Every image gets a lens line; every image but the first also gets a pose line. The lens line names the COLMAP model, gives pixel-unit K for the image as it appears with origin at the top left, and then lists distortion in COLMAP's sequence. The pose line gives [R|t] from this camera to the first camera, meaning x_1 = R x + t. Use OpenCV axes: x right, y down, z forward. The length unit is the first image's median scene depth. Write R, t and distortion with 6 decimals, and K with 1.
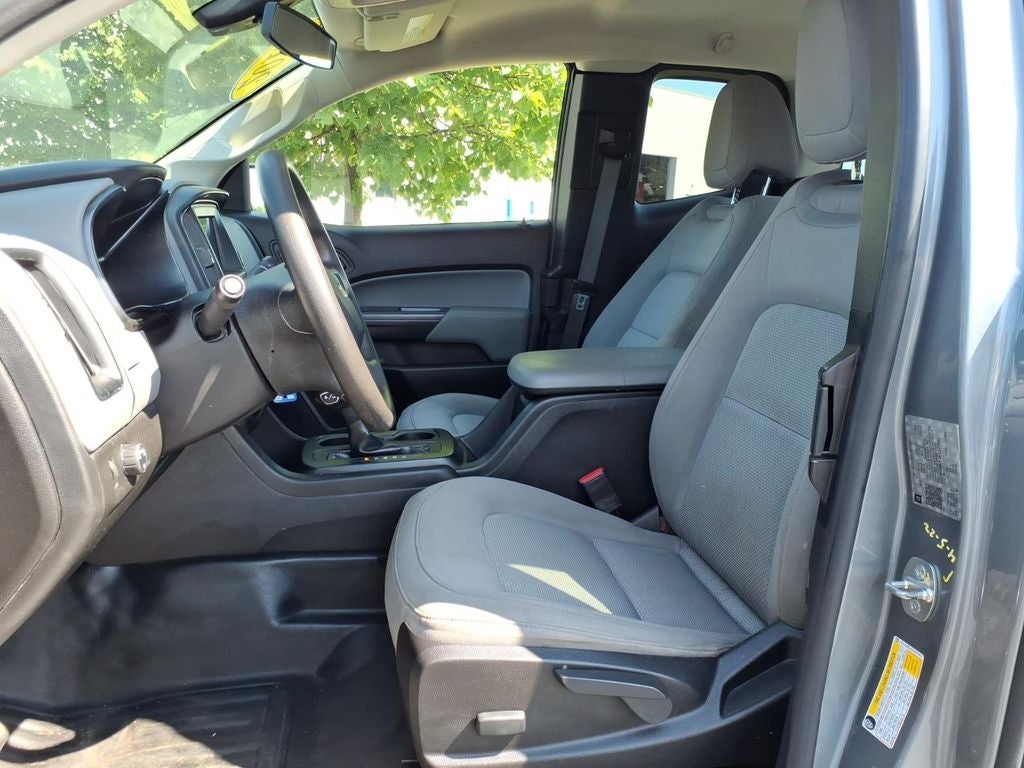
lens RADIAL K [[826.2, 0, 512.0], [0, 826.2, 384.0], [0, 0, 1]] dist [0.058265, -0.070315]
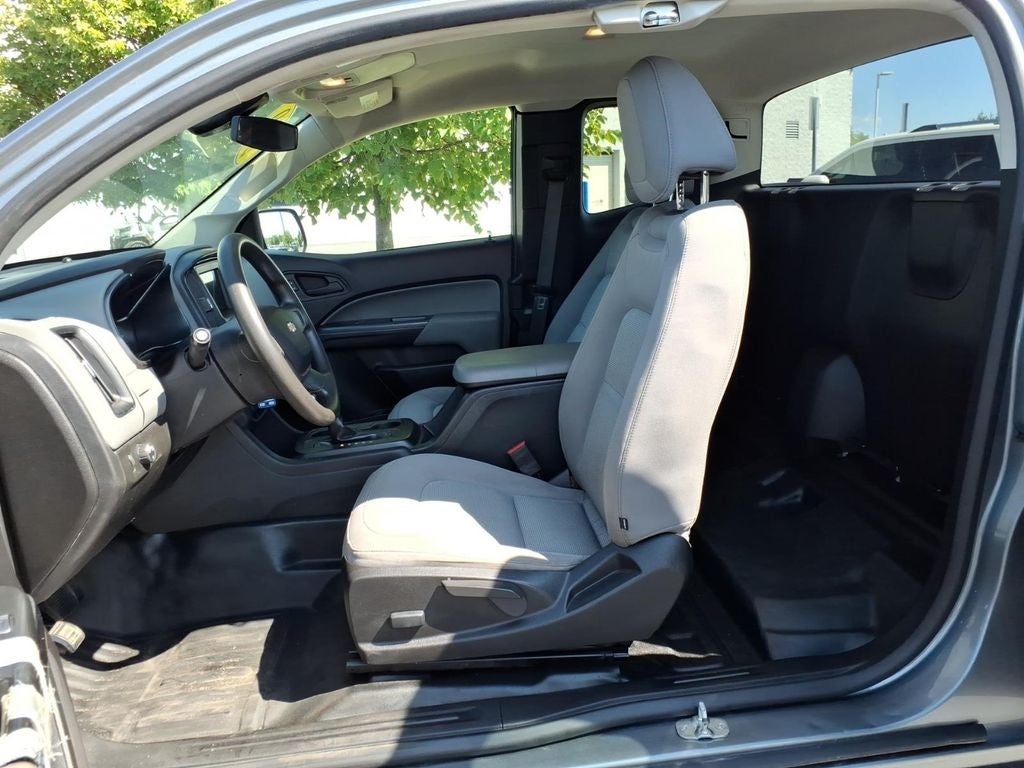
lens RADIAL K [[826.2, 0, 512.0], [0, 826.2, 384.0], [0, 0, 1]] dist [0.058265, -0.070315]
pose [[0.993445, -0.065604, -0.093609, 0.237509], [0.067608, 0.997542, 0.018396, -0.012939], [0.092172, -0.024604, 0.995439, -0.300489]]
